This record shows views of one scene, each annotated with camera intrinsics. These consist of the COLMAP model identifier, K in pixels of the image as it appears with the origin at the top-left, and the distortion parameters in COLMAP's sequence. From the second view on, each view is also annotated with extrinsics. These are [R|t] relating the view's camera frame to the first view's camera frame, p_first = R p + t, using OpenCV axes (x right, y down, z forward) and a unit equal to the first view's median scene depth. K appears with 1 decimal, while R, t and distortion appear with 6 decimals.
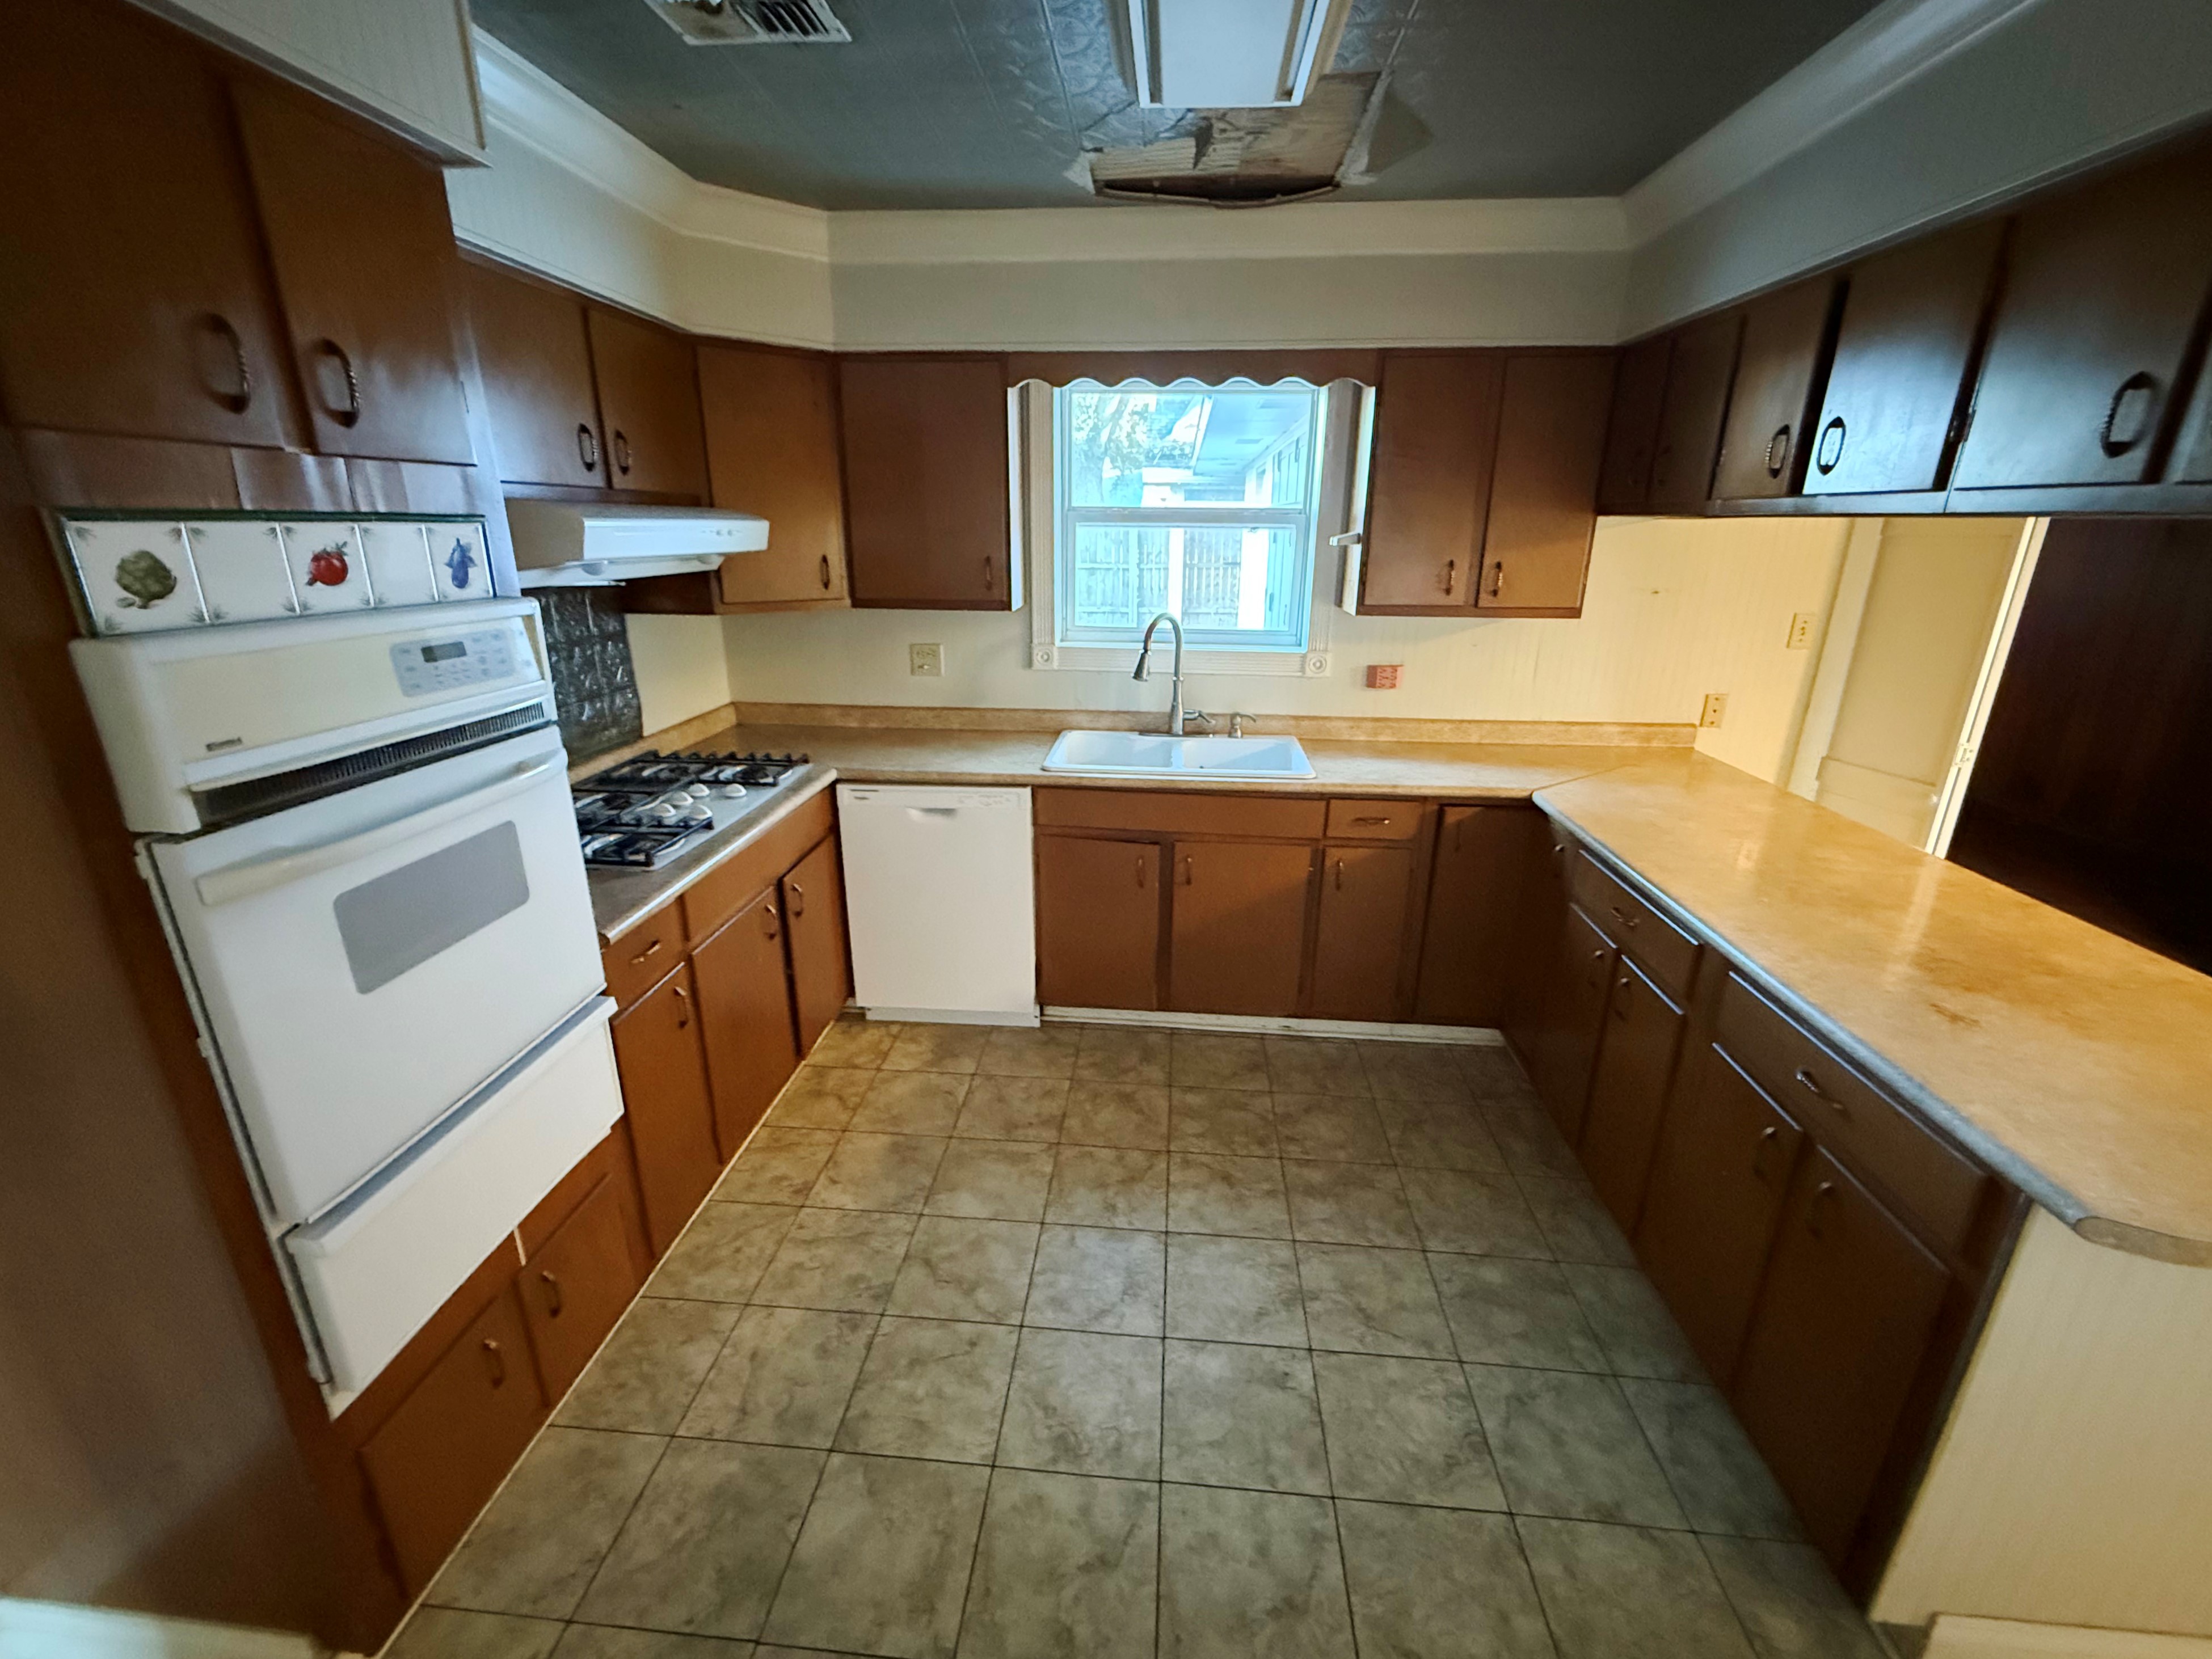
lens RADIAL K [[895.4, 0, 1106.0], [0, 895.4, 829.5], [0, 0, 1]] dist [-0.000608, -0.000086]
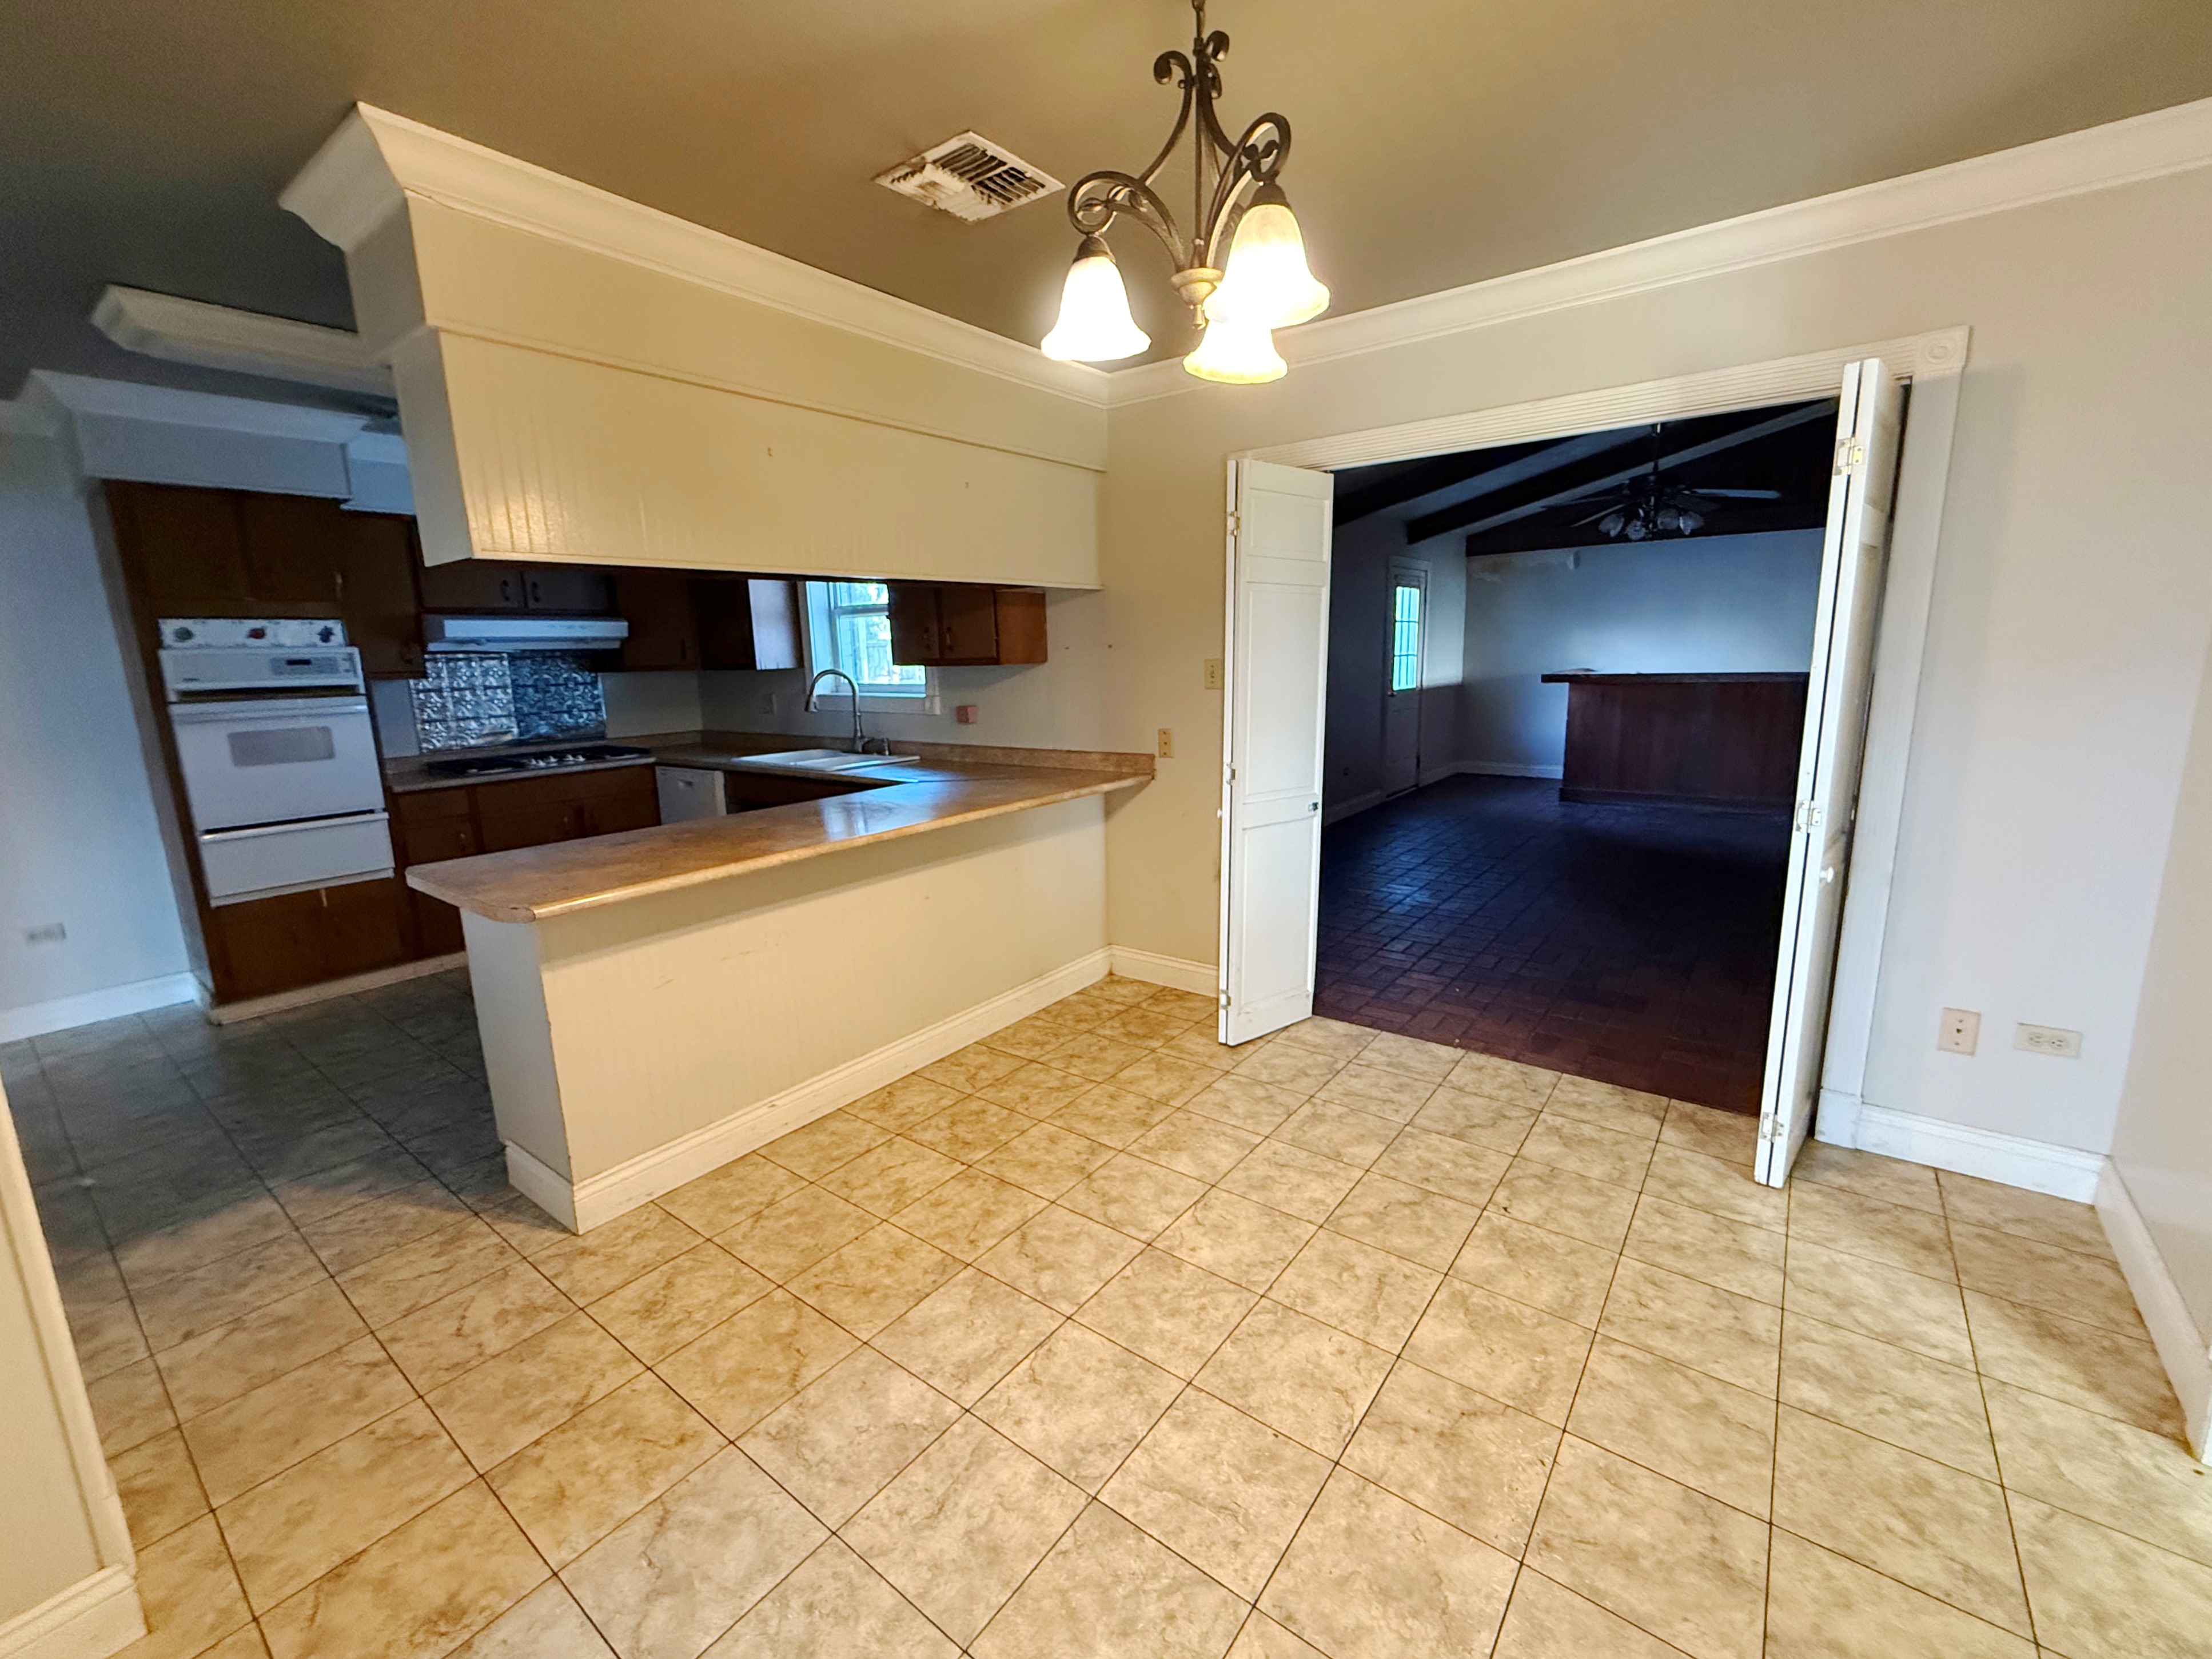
lens RADIAL K [[895.6, 0, 1106.0], [0, 895.6, 829.5], [0, 0, 1]] dist [-0.000608, -0.000086]
pose [[0.853998, 0.071125, -0.515392, 2.916636], [-0.135866, 0.986725, -0.088960, 0.231902], [0.502223, 0.145996, 0.852325, -0.091754]]
